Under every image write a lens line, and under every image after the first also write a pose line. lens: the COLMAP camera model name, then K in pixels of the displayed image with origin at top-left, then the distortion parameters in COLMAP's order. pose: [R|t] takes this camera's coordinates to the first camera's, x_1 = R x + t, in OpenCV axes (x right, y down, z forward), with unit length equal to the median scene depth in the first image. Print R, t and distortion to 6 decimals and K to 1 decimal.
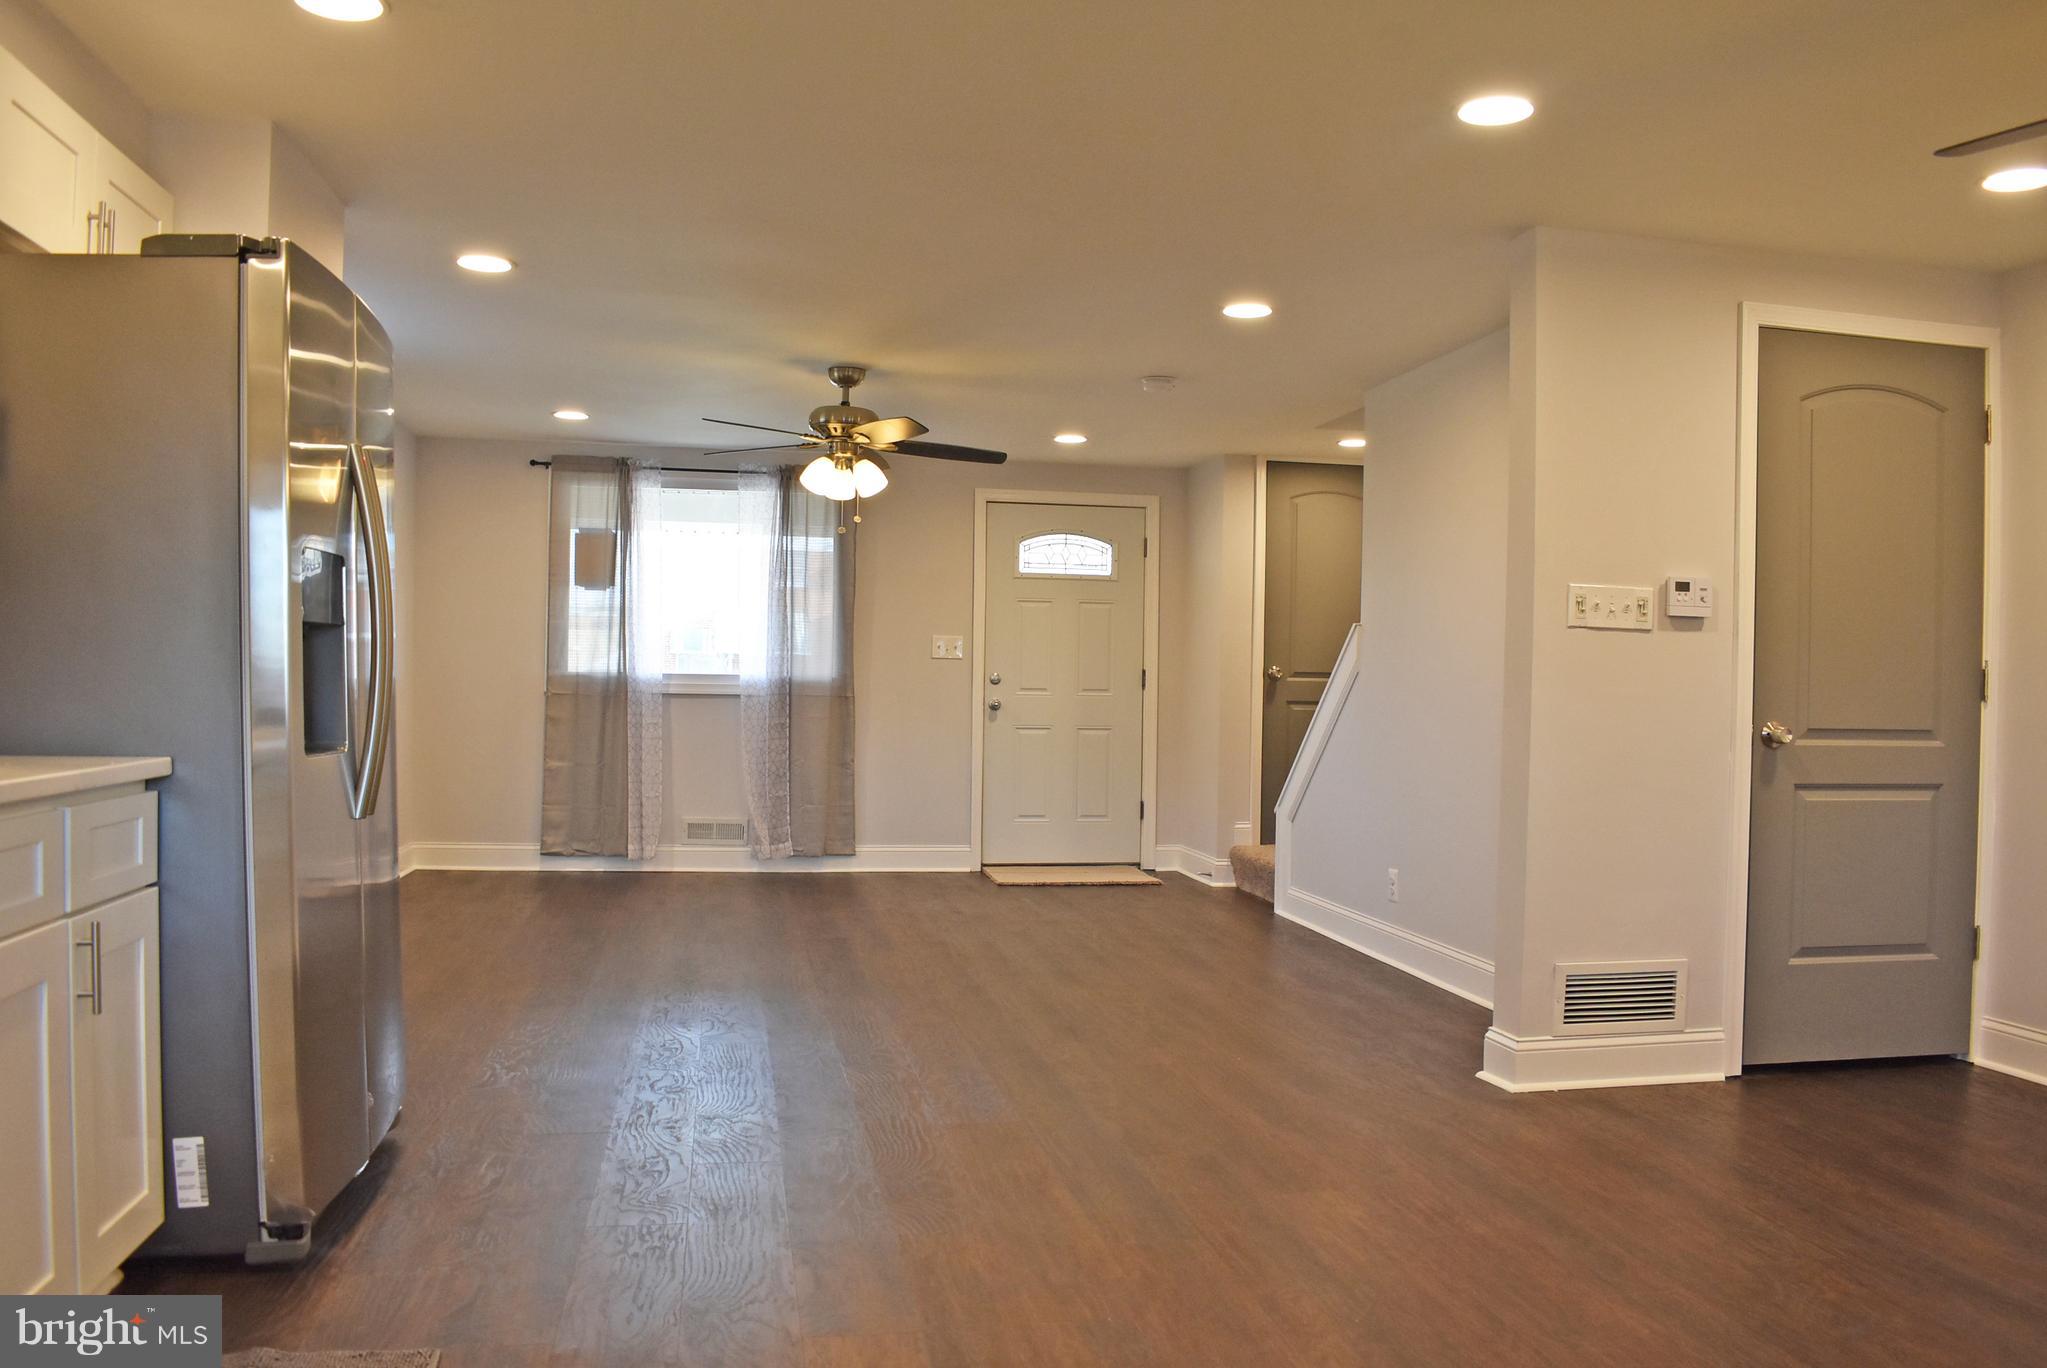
lens RADIAL K [[1604.6, 0, 1038.6], [0, 1604.6, 701.2], [0, 0, 1]] dist [-0.100366, 0.021992]
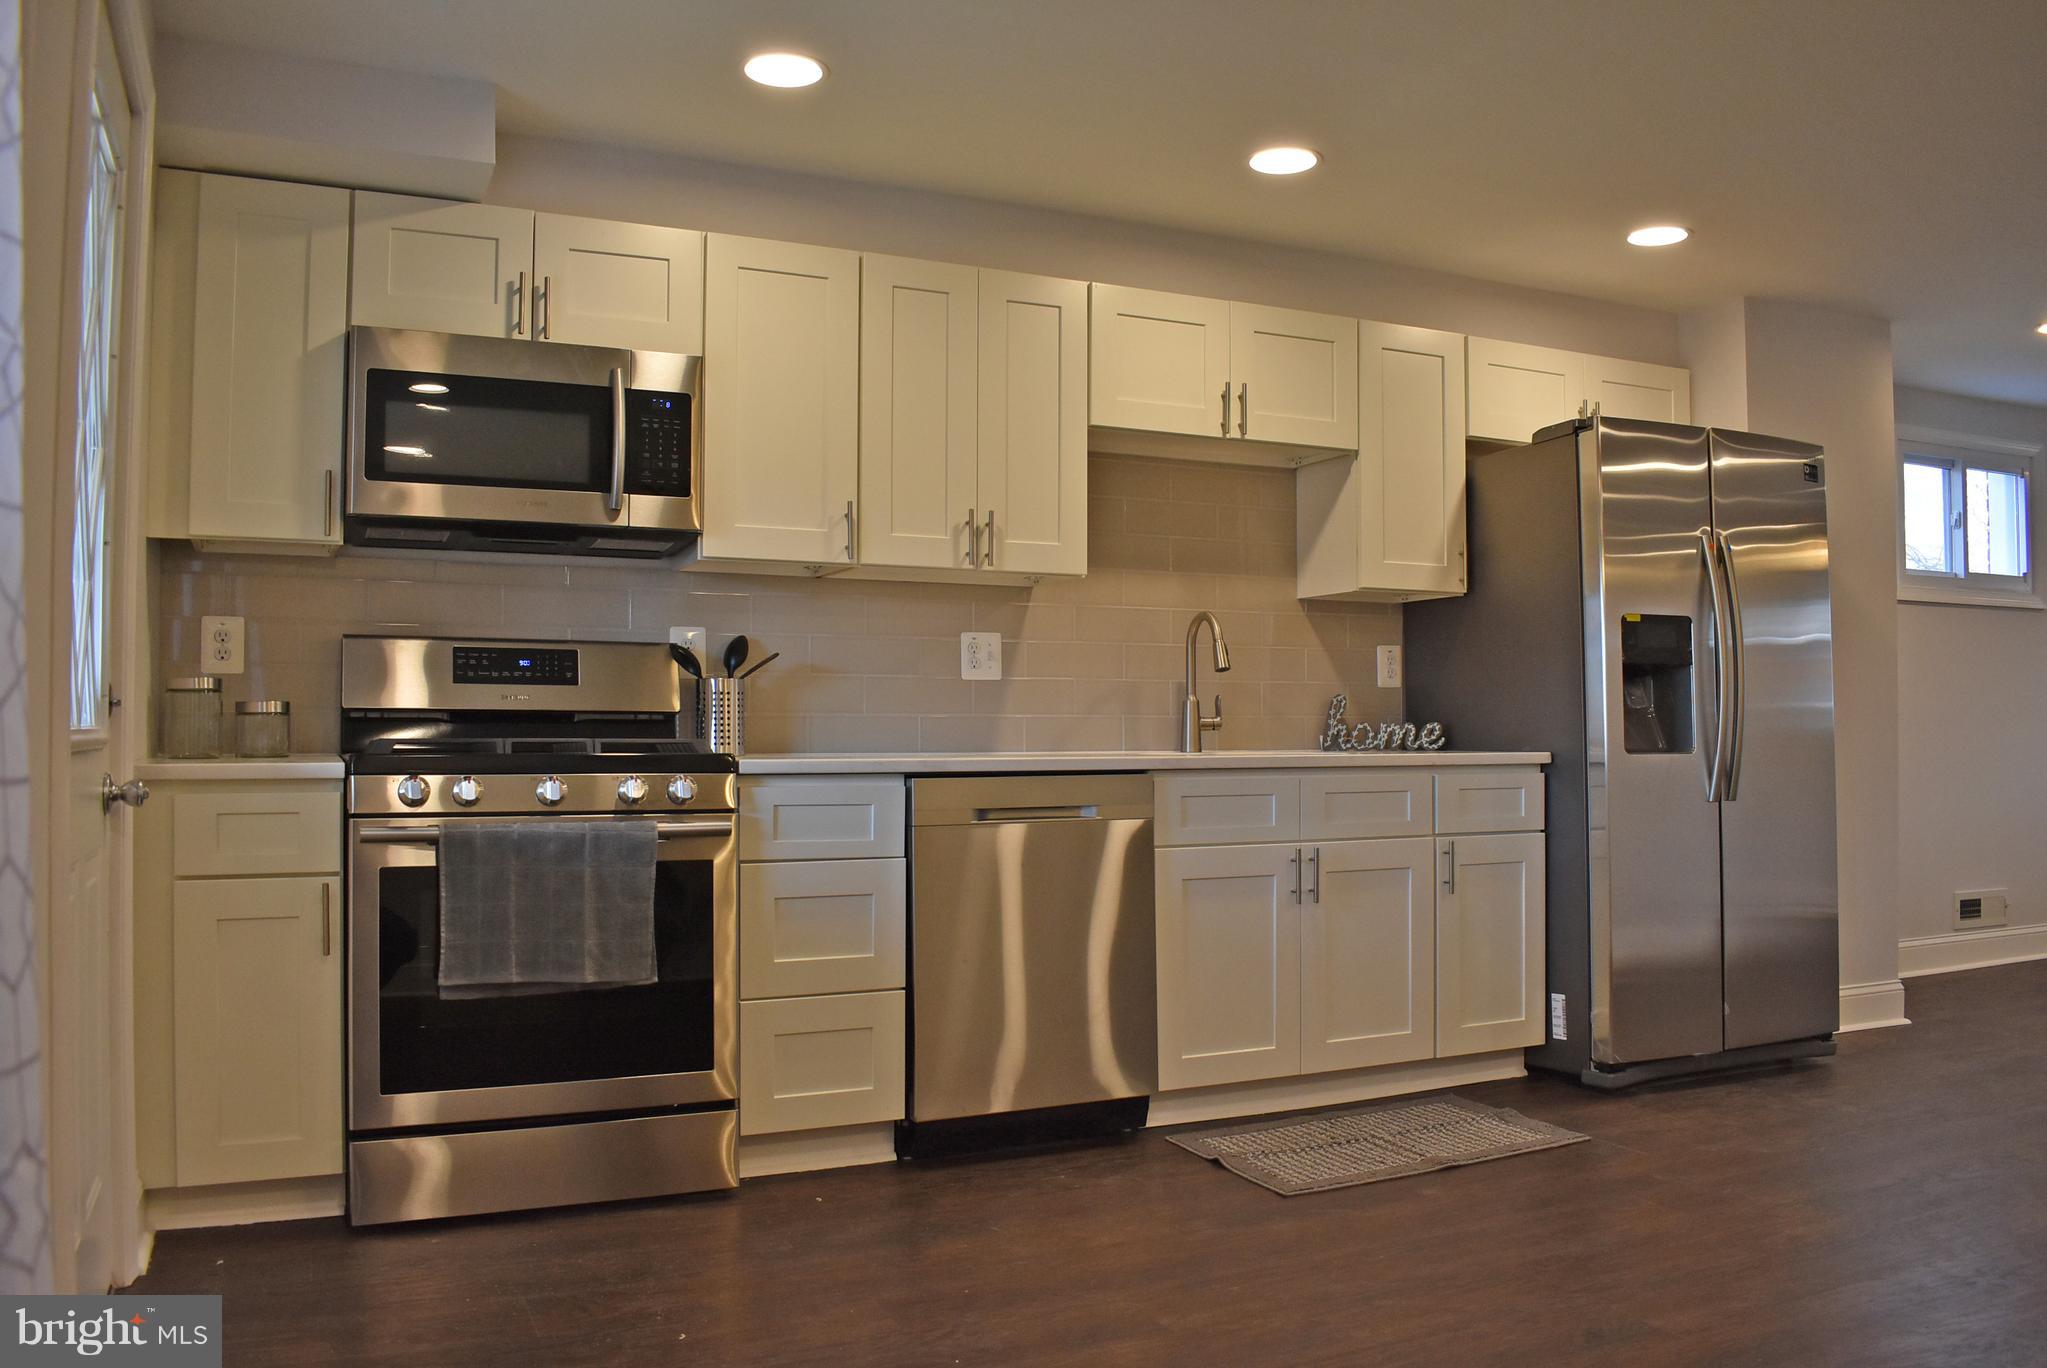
lens RADIAL K [[1604.6, 0, 1034.0], [0, 1604.6, 685.0], [0, 0, 1]] dist [-0.100366, 0.021992]
pose [[0.247162, -0.041352, -0.968091, 0.280321], [-0.007648, 0.998975, -0.044624, 0.013649], [0.968944, 0.018434, 0.246593, 0.024872]]
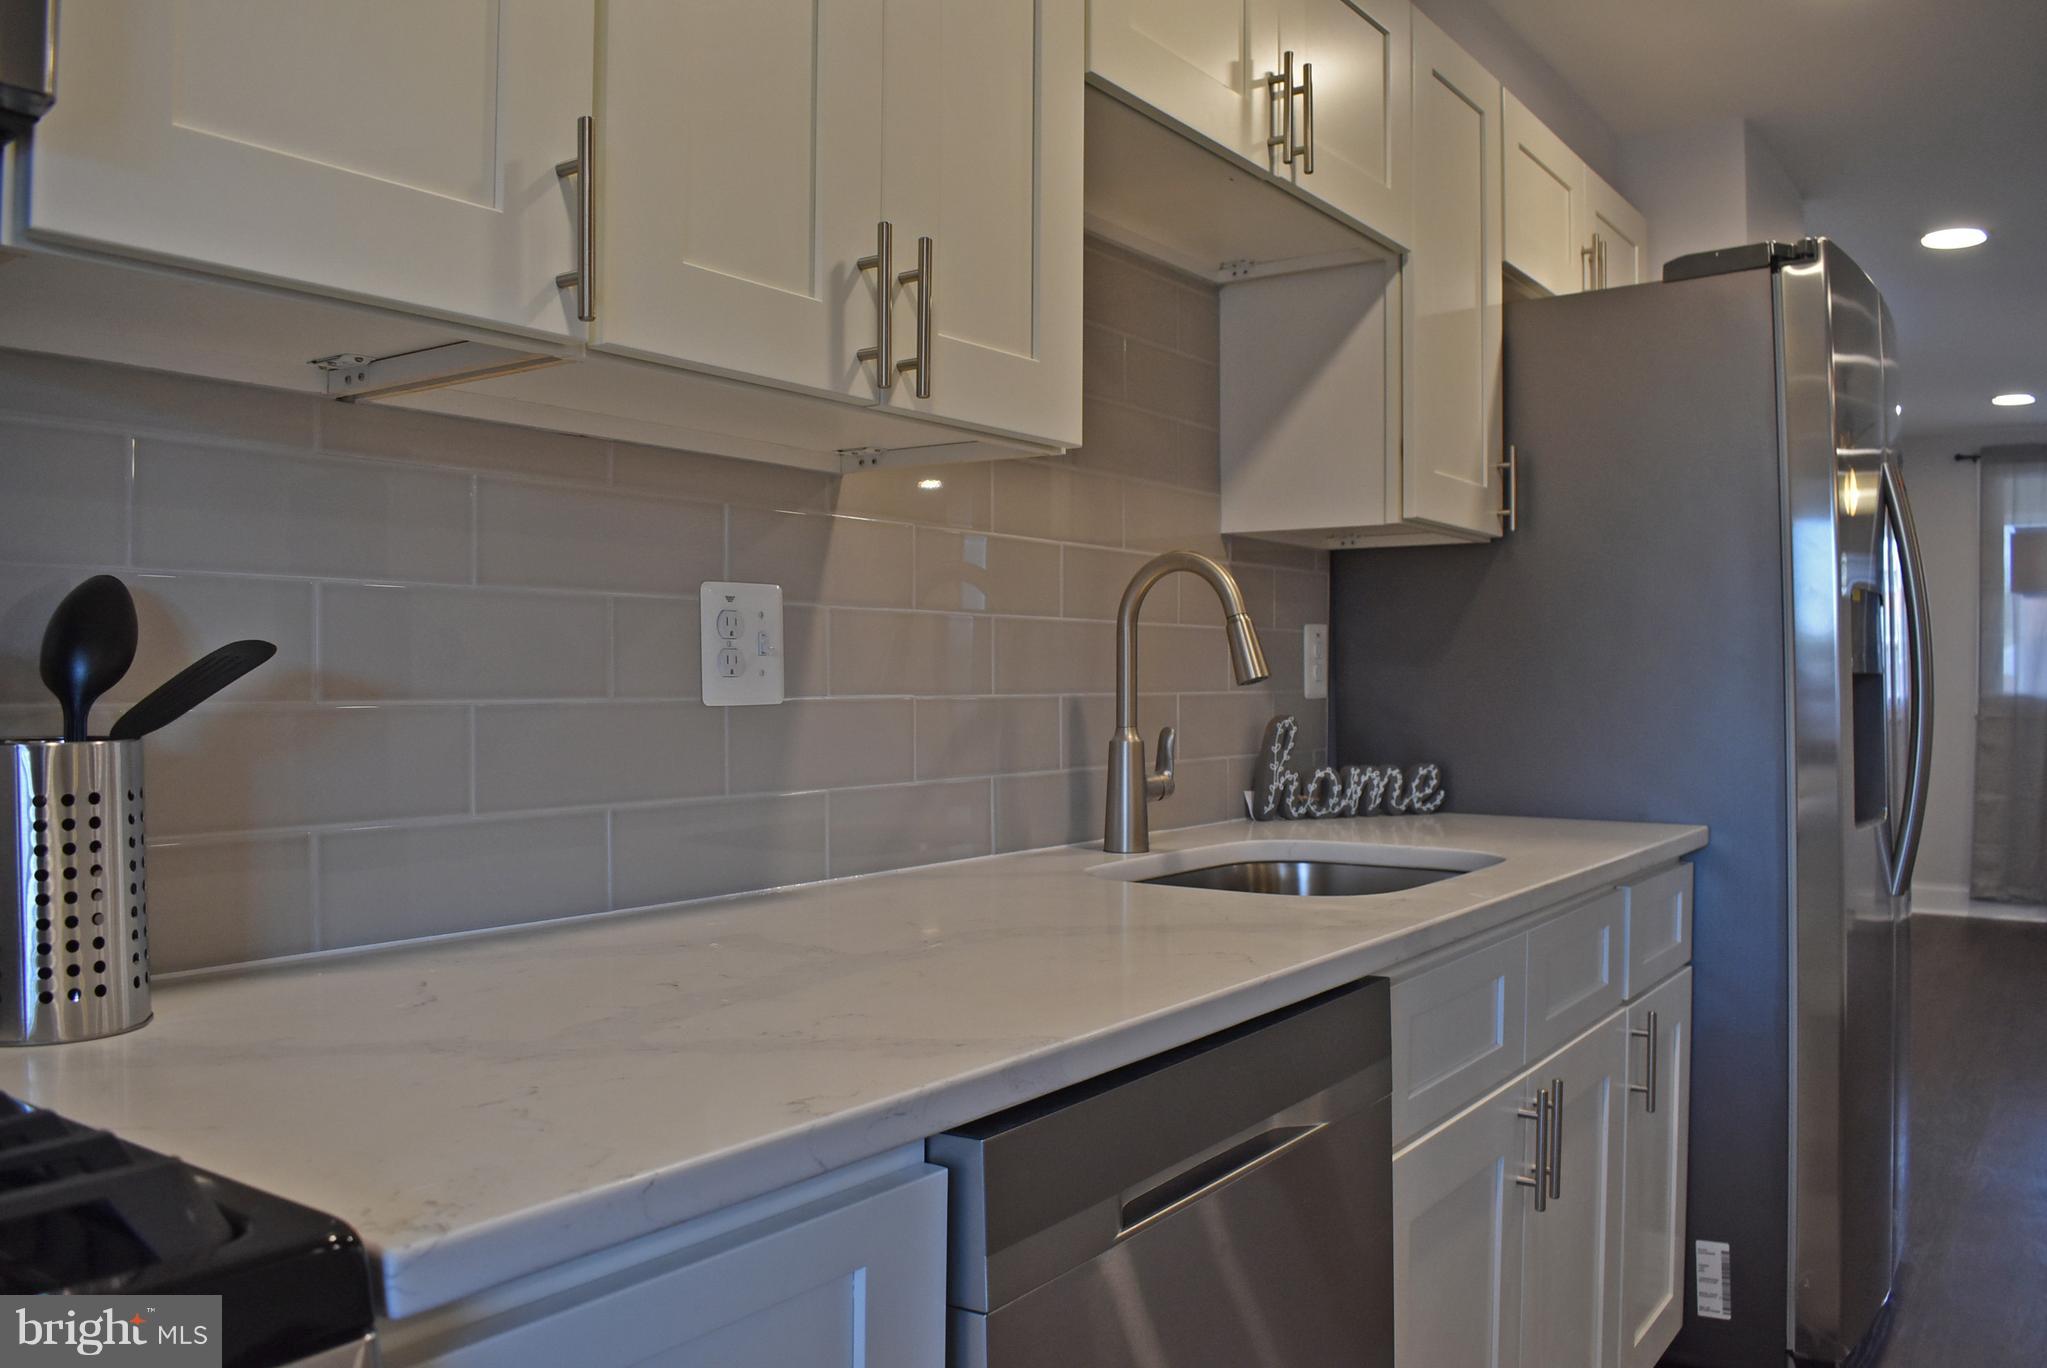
lens RADIAL K [[1604.6, 0, 1033.7], [0, 1604.6, 700.6], [0, 0, 1]] dist [-0.100366, 0.021992]
pose [[0.692253, -0.003309, -0.721647, -0.051107], [0.000359, 0.999991, -0.004241, -0.010471], [0.721655, 0.002677, 0.692248, 0.023499]]
